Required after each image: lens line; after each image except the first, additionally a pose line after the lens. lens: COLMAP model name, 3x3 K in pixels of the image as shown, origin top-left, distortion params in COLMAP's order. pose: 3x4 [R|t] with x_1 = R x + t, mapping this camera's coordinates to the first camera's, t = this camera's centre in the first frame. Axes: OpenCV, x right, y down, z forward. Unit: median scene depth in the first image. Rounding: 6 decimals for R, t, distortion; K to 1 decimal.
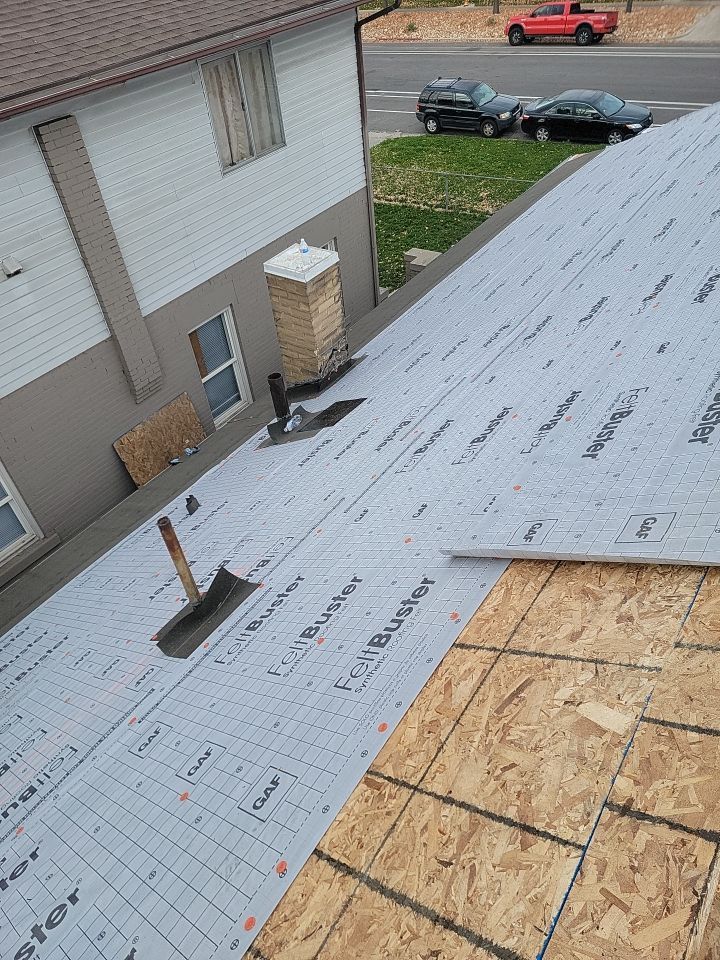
lens RADIAL K [[650.7, 0, 340.7], [0, 650.7, 469.8], [0, 0, 1]] dist [0.095661, -0.084272]
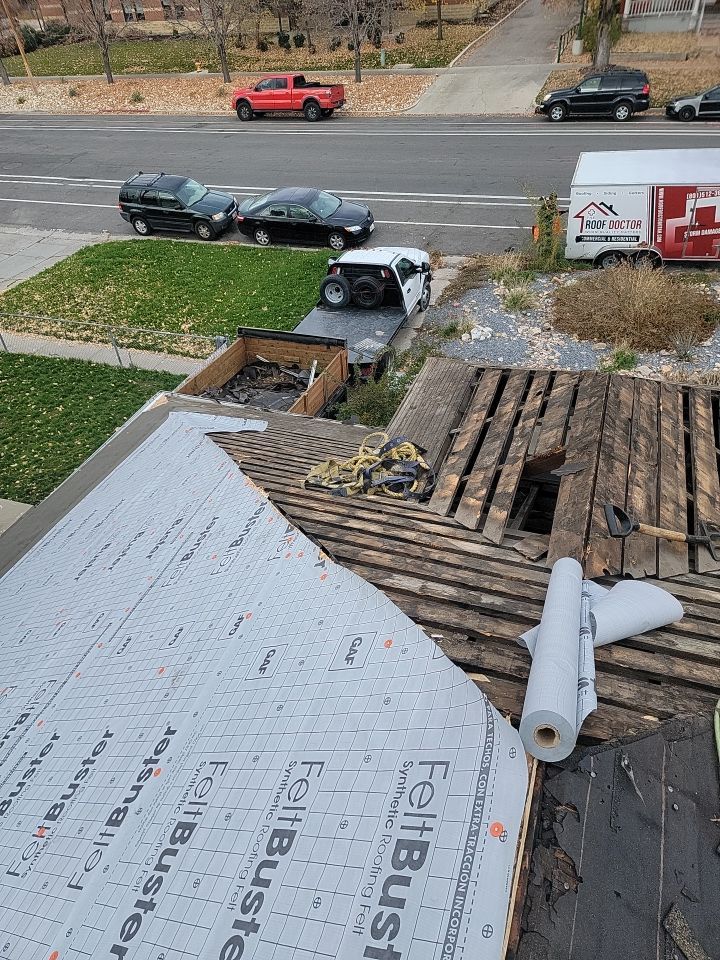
lens RADIAL K [[662.3, 0, 357.4], [0, 662.3, 482.3], [0, 0, 1]] dist [0.090694, -0.086904]
pose [[0.958430, -0.159525, 0.236567, 0.150141], [0.168975, 0.985416, -0.020089, -0.134086], [-0.229912, 0.059228, 0.971408, 0.119129]]
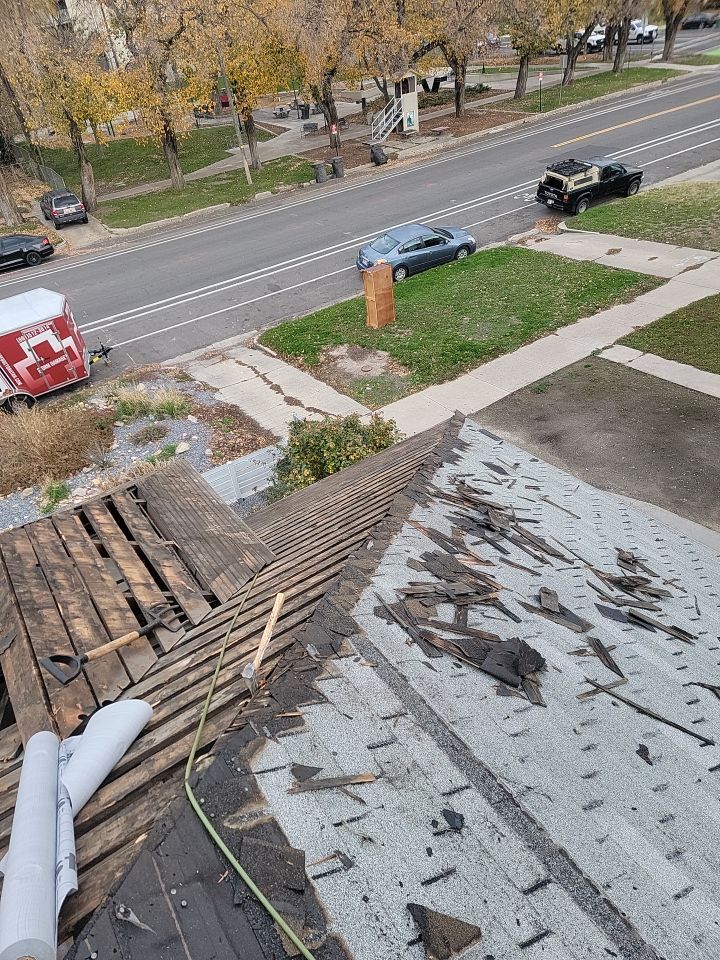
lens RADIAL K [[656.0, 0, 335.2], [0, 656.0, 482.4], [0, 0, 1]] dist [0.097875, -0.086127]
pose [[0.369177, -0.491574, 0.788710, 0.158131], [0.676594, 0.723965, 0.134522, -0.130689], [-0.637126, 0.483973, 0.599867, 0.112276]]
